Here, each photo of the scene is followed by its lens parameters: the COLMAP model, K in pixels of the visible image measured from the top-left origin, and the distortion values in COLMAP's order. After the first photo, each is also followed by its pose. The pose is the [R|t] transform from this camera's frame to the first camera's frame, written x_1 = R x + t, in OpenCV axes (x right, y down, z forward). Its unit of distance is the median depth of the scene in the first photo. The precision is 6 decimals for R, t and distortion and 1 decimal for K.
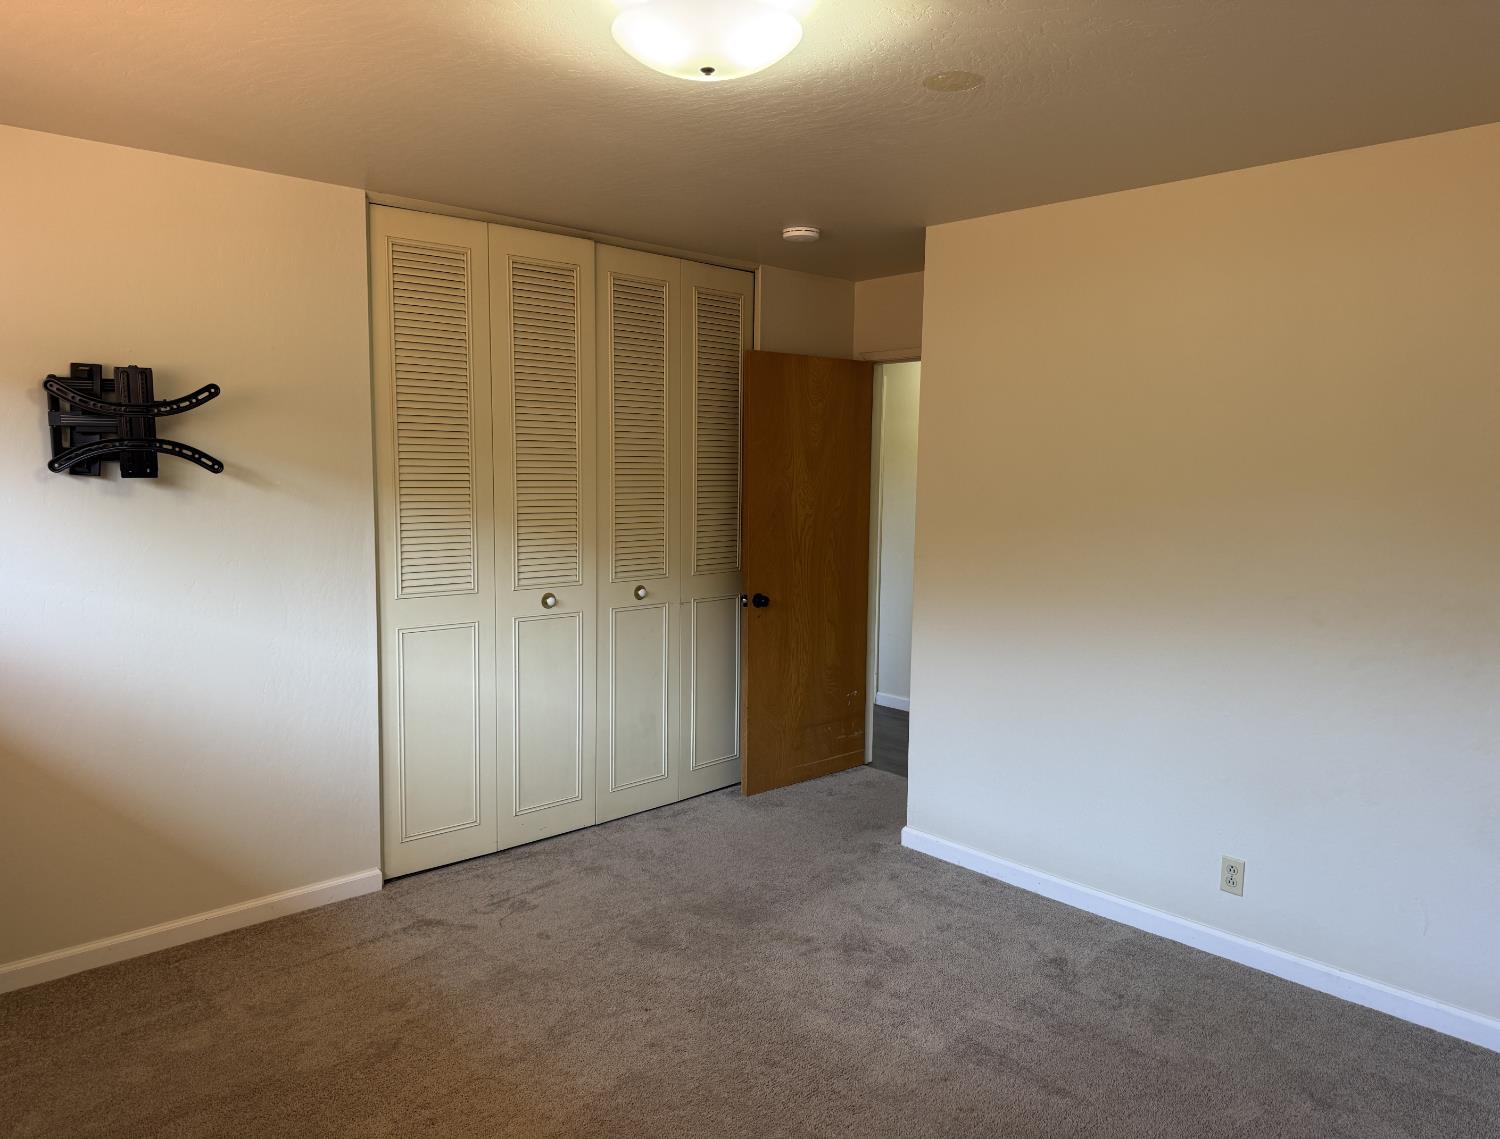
lens RADIAL K [[896.1, 0, 749.4], [0, 896.1, 569.2], [0, 0, 1]] dist [-0.003747, -0.000388]
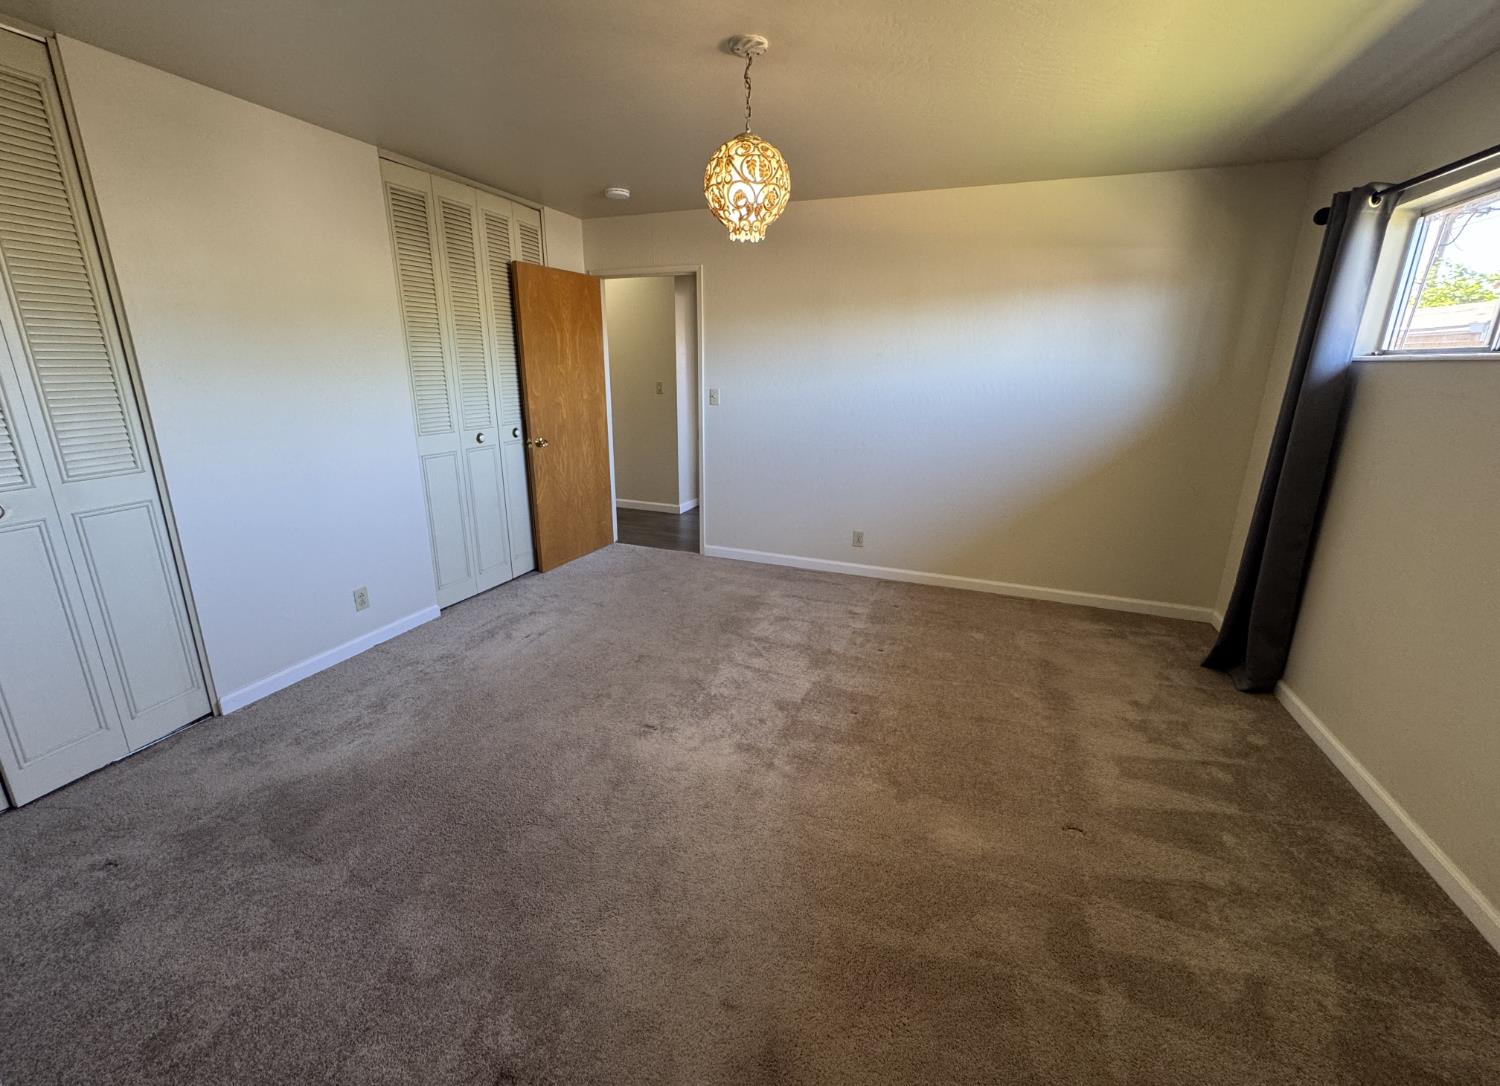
lens RADIAL K [[637.5, 0, 747.4], [0, 637.5, 547.4], [0, 0, 1]] dist [0.000567, -0.000017]
pose [[0.881898, -0.139852, 0.450219, -0.301966], [0.055633, 0.979187, 0.195189, 0.028111], [-0.468146, -0.147089, 0.871323, -0.182475]]
